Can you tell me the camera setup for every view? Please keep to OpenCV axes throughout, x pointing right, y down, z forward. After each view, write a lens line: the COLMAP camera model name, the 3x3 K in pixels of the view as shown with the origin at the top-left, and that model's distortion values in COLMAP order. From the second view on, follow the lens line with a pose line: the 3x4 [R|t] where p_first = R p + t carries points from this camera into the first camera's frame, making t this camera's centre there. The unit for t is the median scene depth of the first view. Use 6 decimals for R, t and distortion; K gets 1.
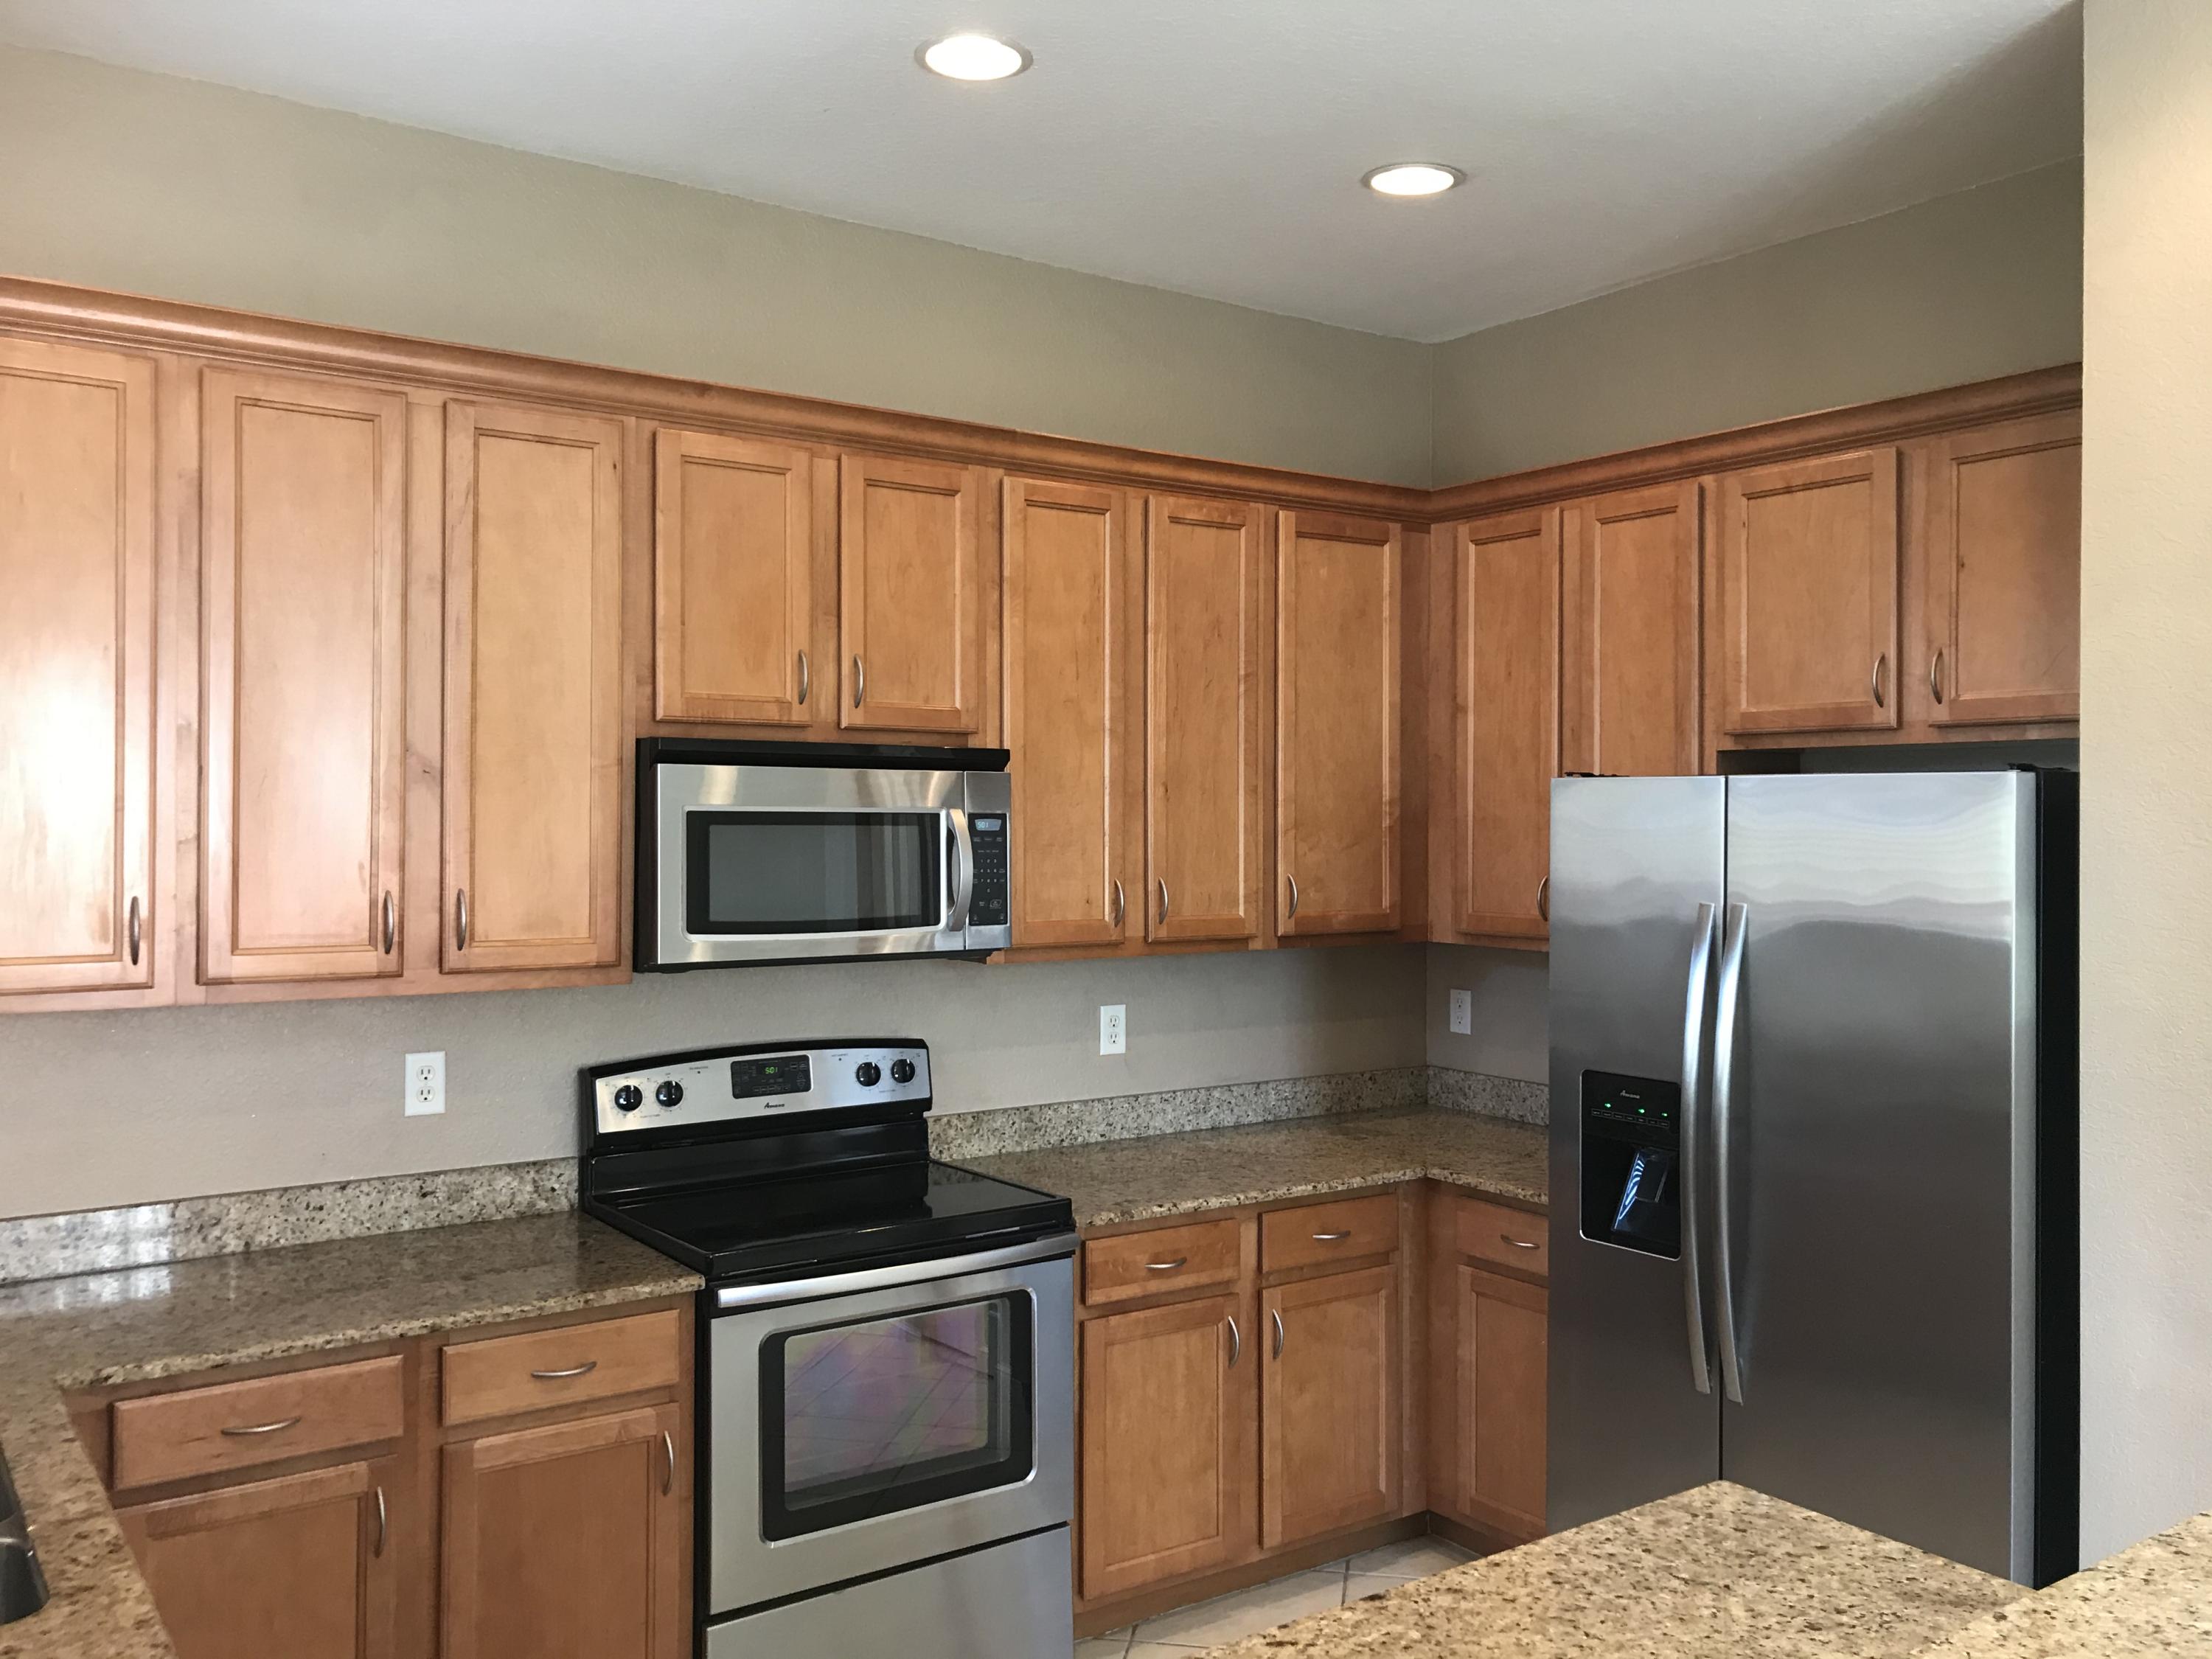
lens RADIAL K [[1815.5, 0, 1097.4], [0, 1815.5, 825.9], [0, 0, 1]] dist [0.030110, 0.000123]
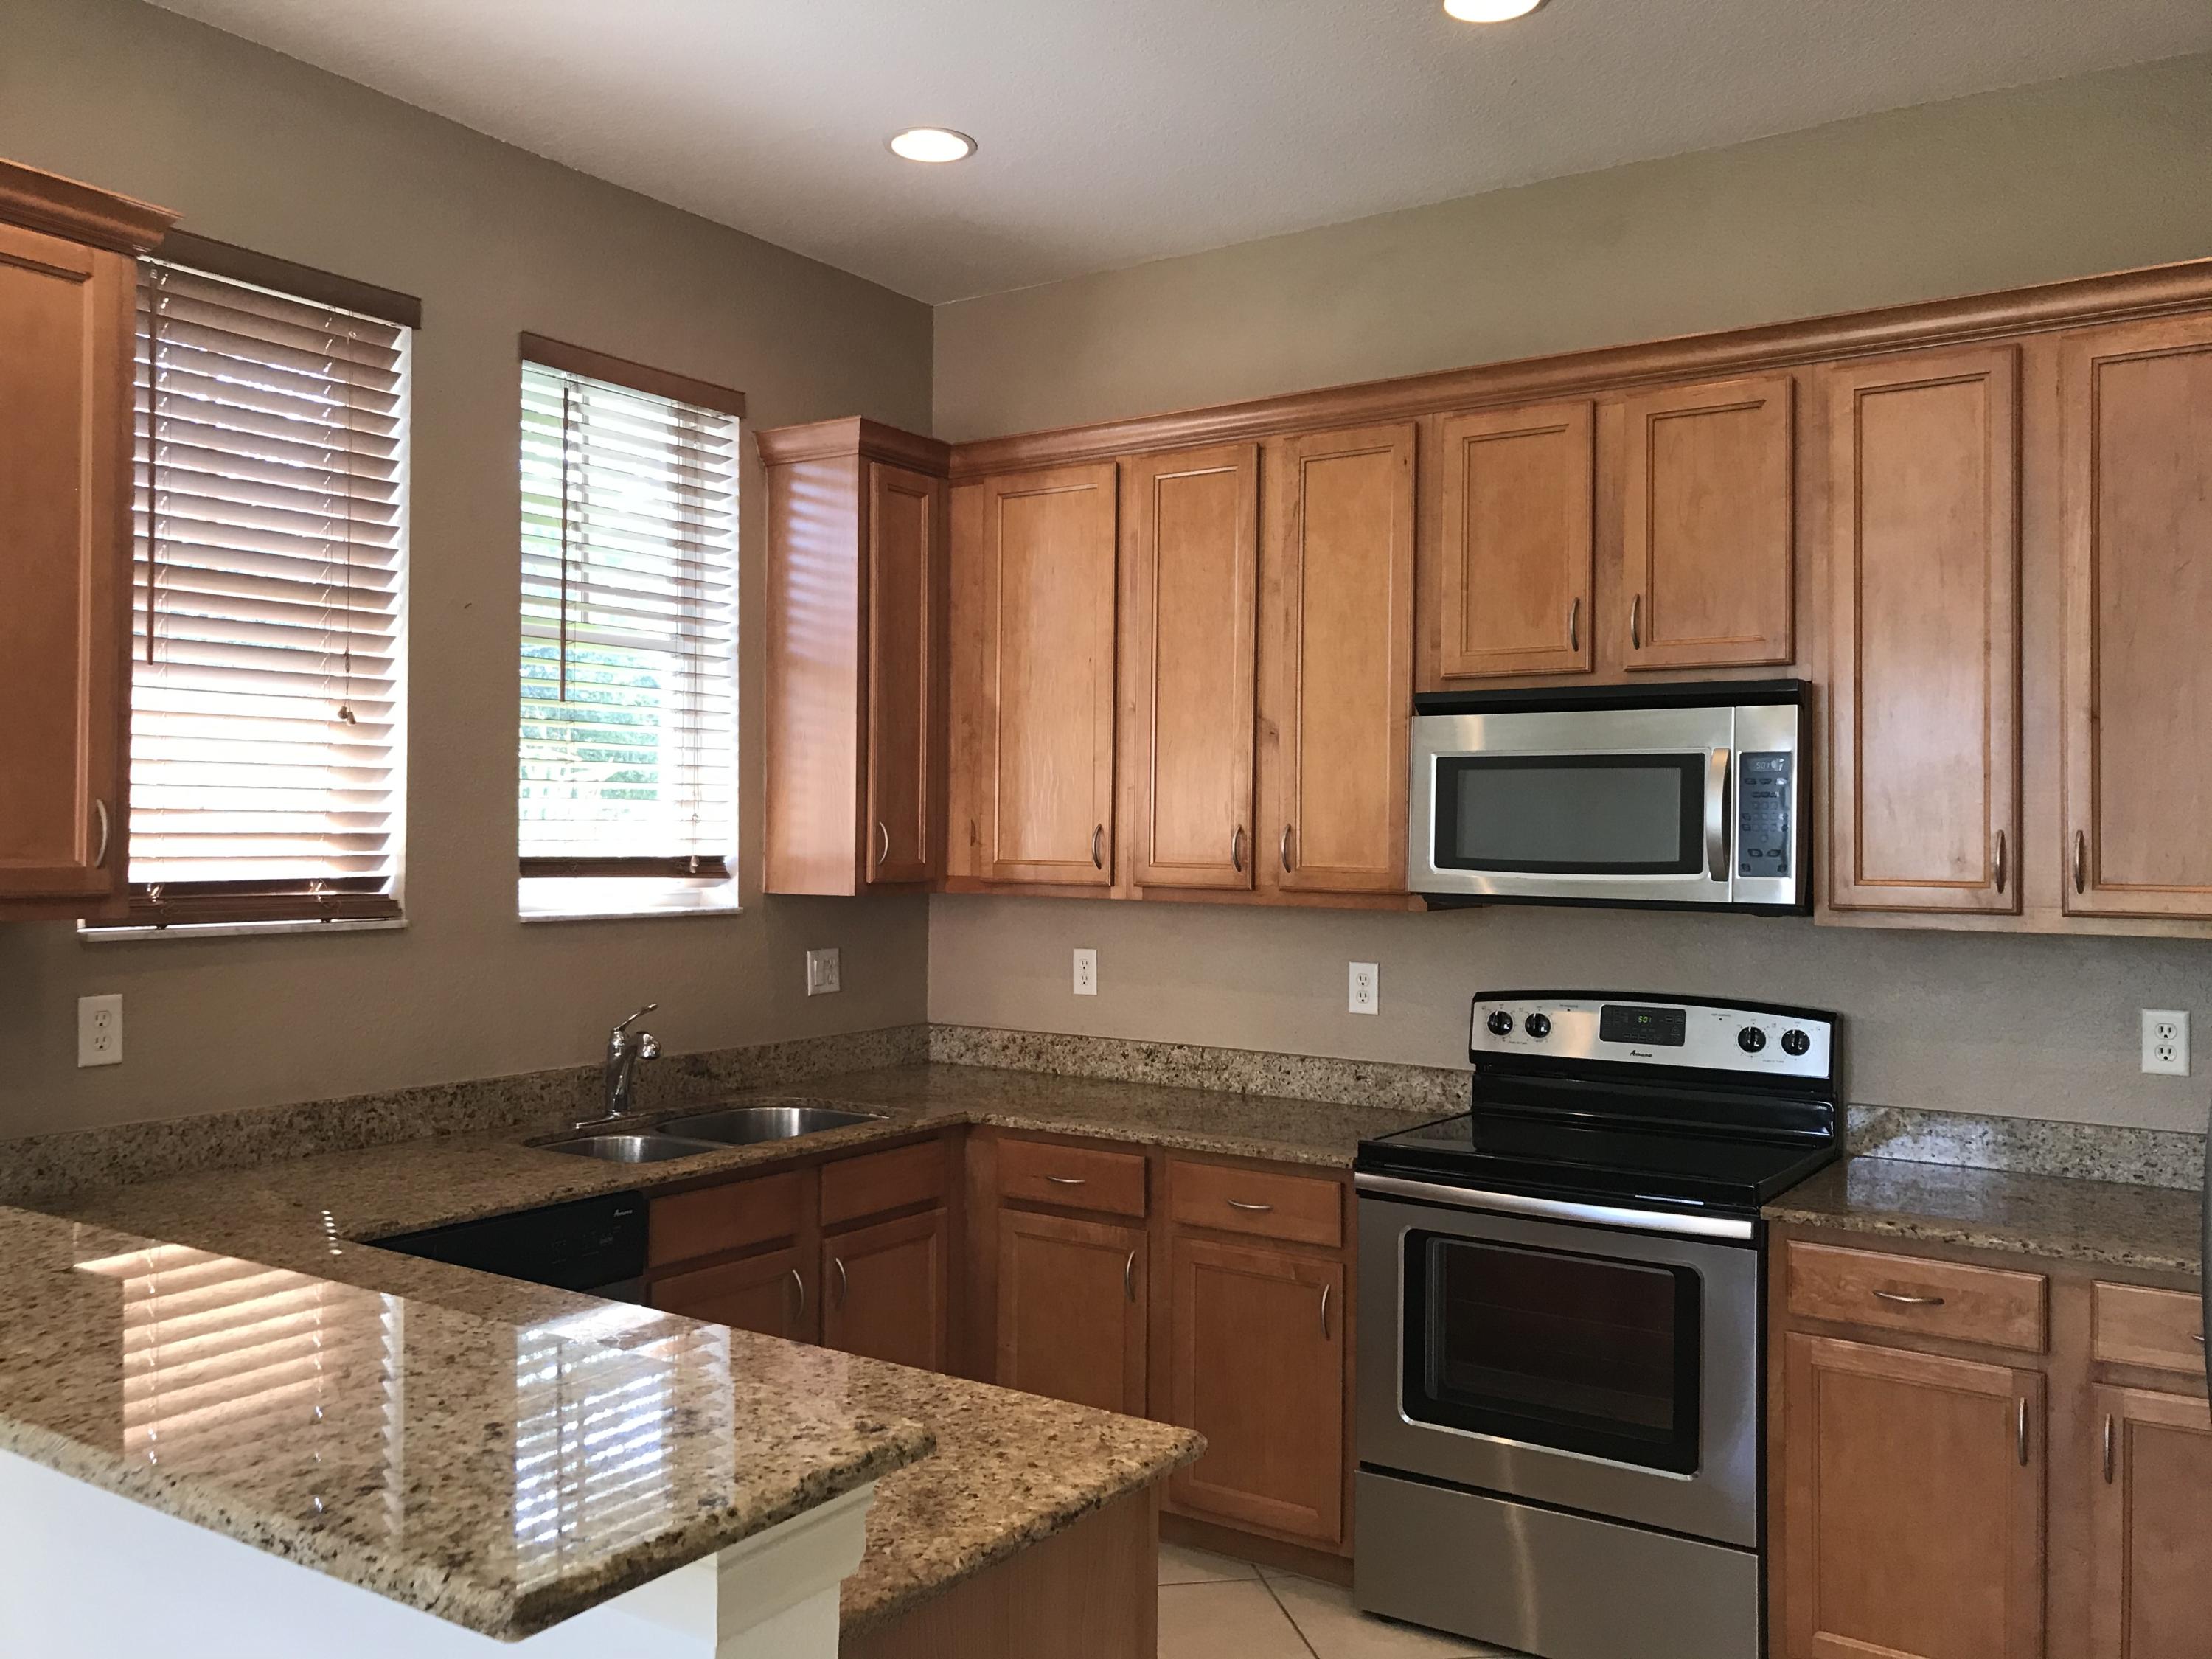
lens RADIAL K [[1815.5, 0, 1095.6], [0, 1815.5, 826.8], [0, 0, 1]] dist [0.030110, 0.000123]
pose [[0.348882, -0.004011, -0.937158, 0.719984], [-0.013350, 0.999868, -0.009249, 0.045881], [0.937072, 0.015737, 0.348783, 0.400699]]
